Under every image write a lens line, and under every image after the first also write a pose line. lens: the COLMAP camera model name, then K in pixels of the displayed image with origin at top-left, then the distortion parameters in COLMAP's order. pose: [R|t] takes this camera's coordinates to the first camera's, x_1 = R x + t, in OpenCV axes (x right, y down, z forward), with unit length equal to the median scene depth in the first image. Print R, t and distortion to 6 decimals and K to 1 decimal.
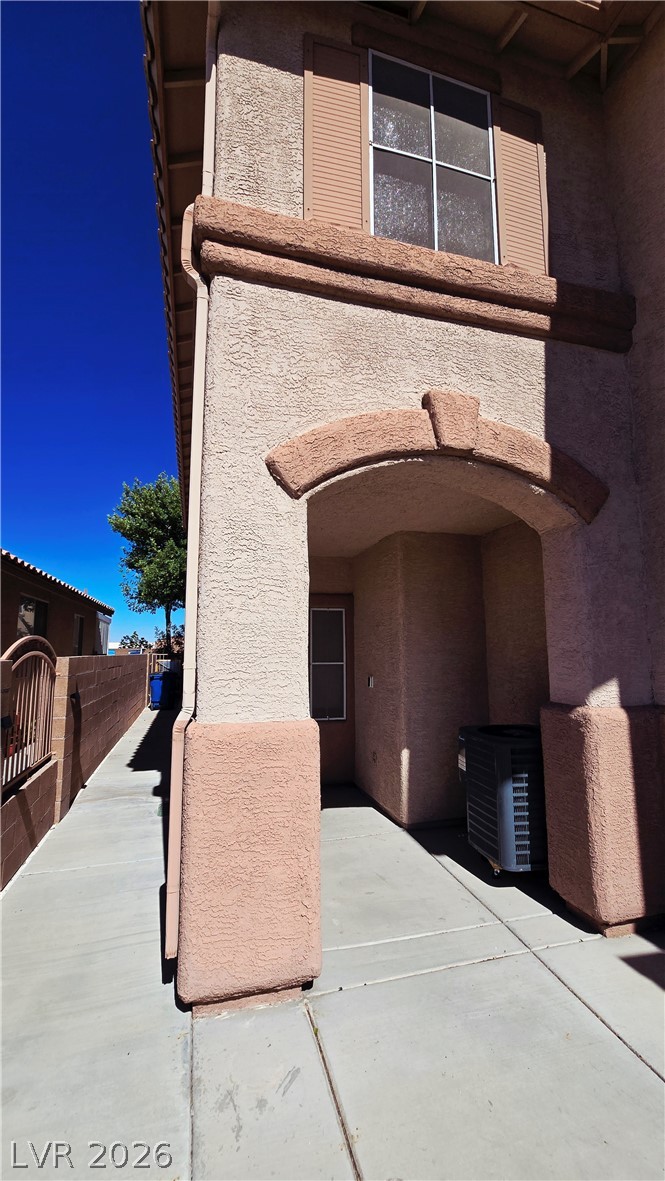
lens RADIAL K [[483.8, 0, 312.2], [0, 483.8, 590.4], [0, 0, 1]] dist [-0.003933, -0.000526]
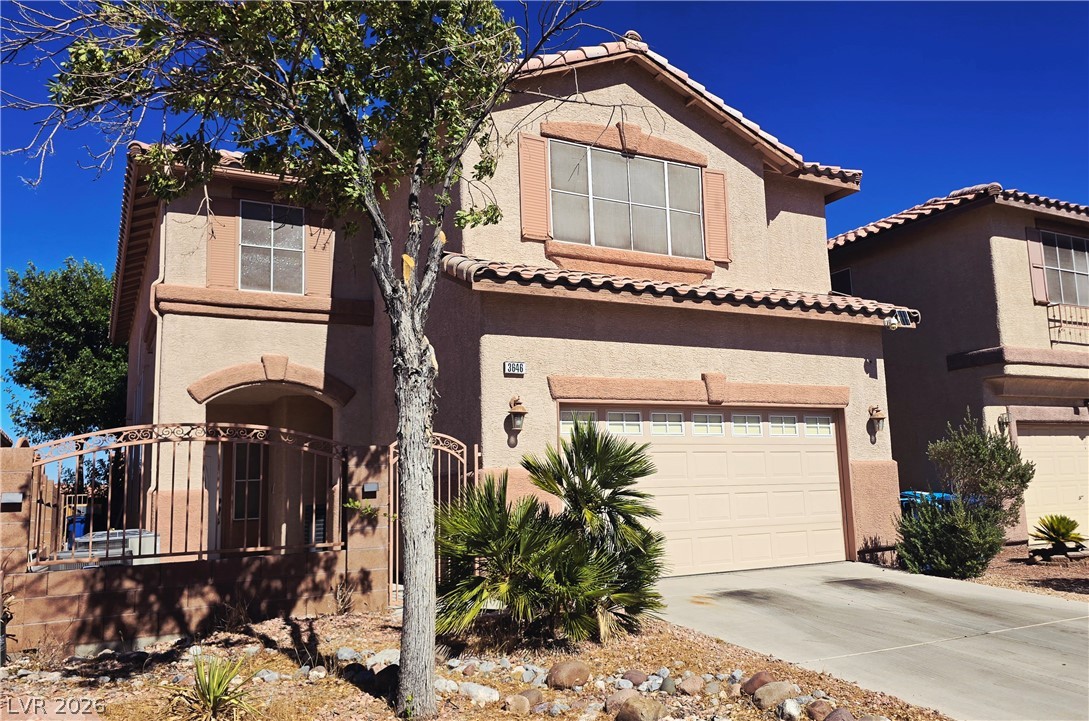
lens RADIAL K [[876.1, 0, 601.1], [0, 876.1, 364.7], [0, 0, 1]] dist [0.052586, -0.004992]
pose [[0.960841, 0.002322, 0.277089, 0.616893], [0.005221, 0.999636, -0.026481, -0.229972], [-0.277050, 0.026890, 0.960479, -3.578908]]
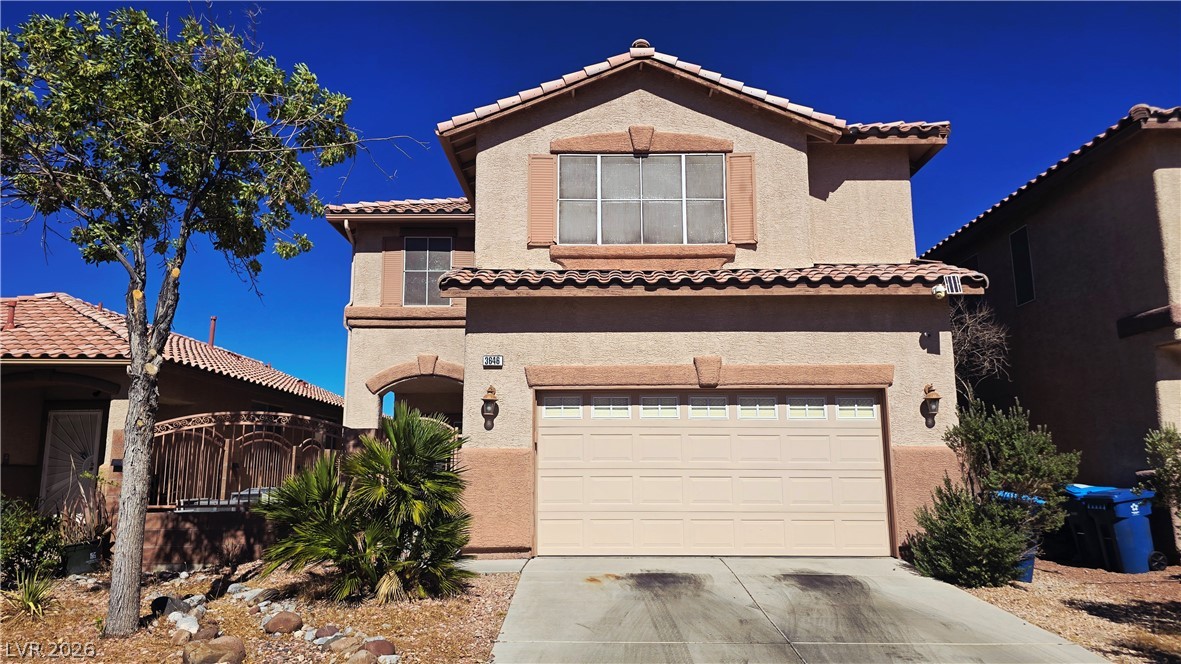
lens RADIAL K [[797.2, 0, 590.5], [0, 797.2, 332.0], [0, 0, 1]] dist [0.064110, -0.048351]
pose [[0.968665, -0.049048, -0.243480, 2.476579], [0.035870, 0.997656, -0.058269, -0.214624], [0.245768, 0.047709, 0.968154, -3.580765]]
